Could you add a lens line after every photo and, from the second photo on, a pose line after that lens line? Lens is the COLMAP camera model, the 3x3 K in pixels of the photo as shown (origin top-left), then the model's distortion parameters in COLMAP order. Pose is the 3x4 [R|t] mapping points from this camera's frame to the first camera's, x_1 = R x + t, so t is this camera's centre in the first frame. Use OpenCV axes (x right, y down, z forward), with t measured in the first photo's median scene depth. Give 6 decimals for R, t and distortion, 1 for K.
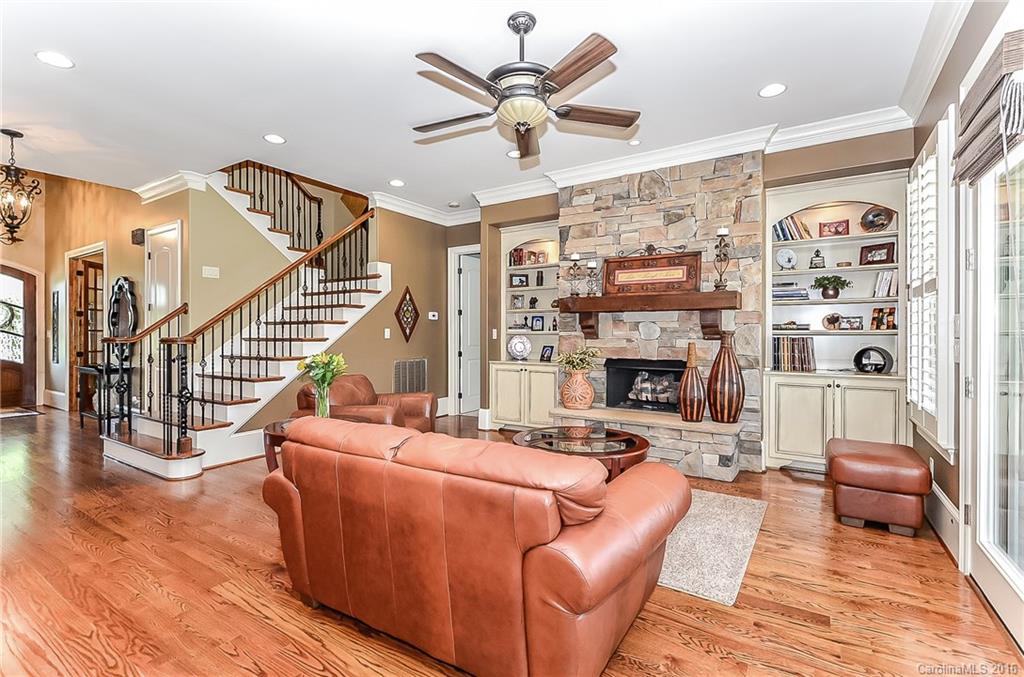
lens RADIAL K [[458.8, 0, 514.8], [0, 458.8, 330.9], [0, 0, 1]] dist [0.000630, -0.000338]
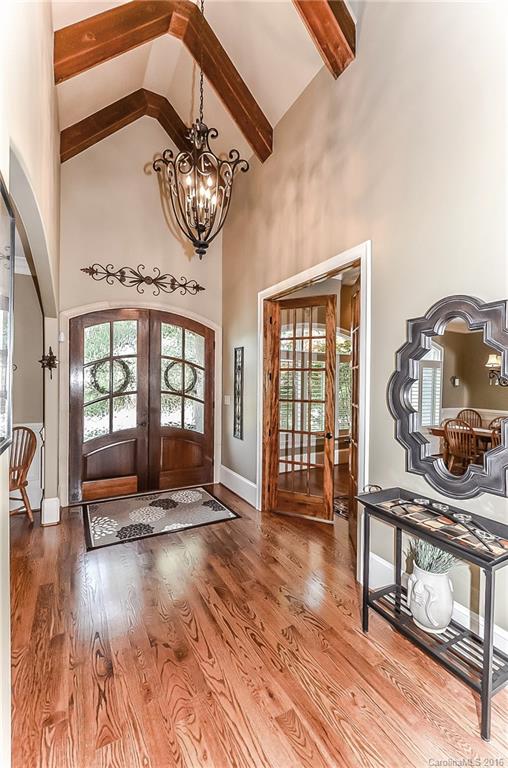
lens RADIAL K [[344.1, 0, 254.0], [0, 344.1, 384.0], [0, 0, 1]] dist [0.000630, -0.000338]
pose [[0.867249, 0.011545, -0.497740, -0.681276], [-0.007824, 0.999924, 0.009562, -0.029346], [0.497812, -0.004399, 0.867274, 0.498653]]
